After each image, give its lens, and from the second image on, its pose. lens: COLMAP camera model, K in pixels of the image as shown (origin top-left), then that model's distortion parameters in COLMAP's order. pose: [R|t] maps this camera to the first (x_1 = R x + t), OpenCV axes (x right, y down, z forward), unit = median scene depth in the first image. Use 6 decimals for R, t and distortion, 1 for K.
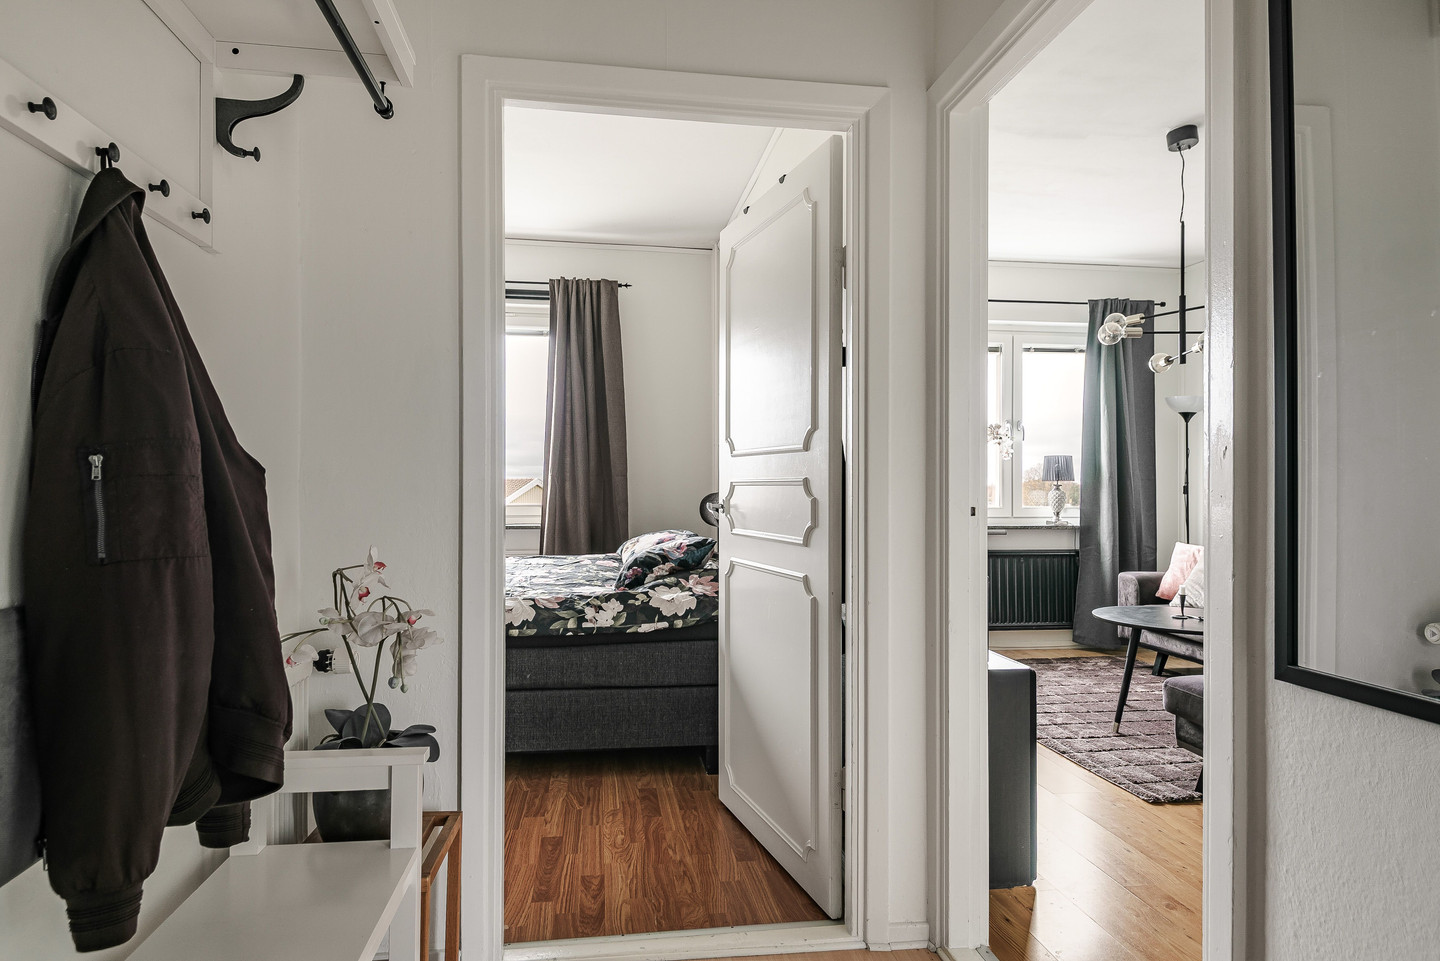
lens RADIAL K [[836.8, 0, 716.0], [0, 836.8, 480.9], [0, 0, 1]] dist [0.007454, 0.000266]
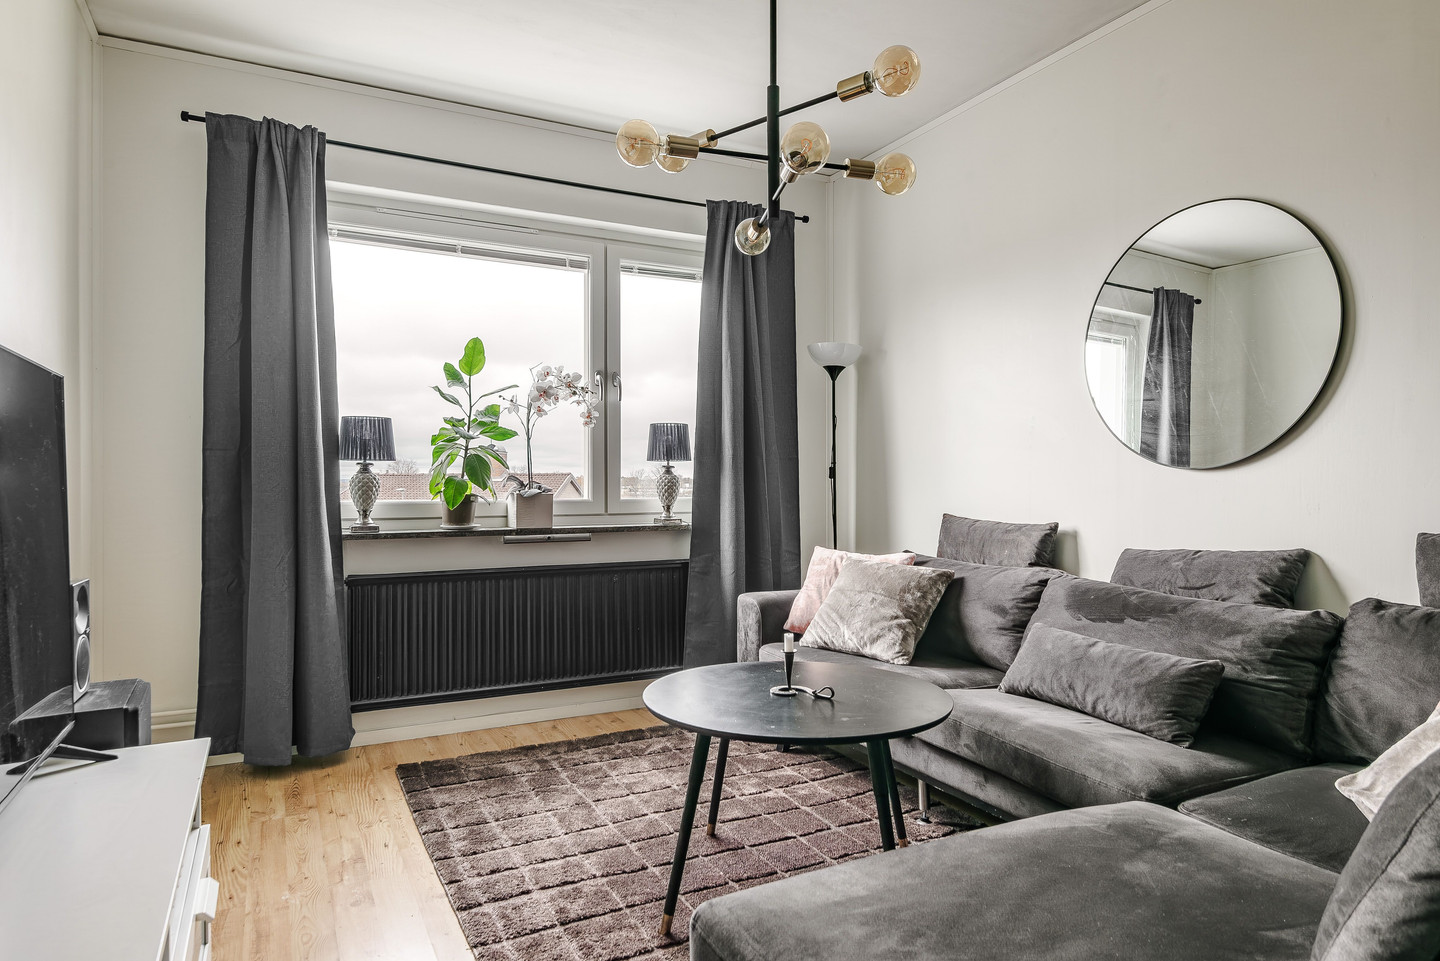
lens RADIAL K [[875.7, 0, 722.9], [0, 875.7, 478.5], [0, 0, 1]] dist [-0.001903, -0.000107]
pose [[0.942199, -0.005458, 0.335009, 0.213773], [0.002443, 0.999953, 0.009421, 0.008474], [-0.335044, -0.008058, 0.942168, 0.311020]]
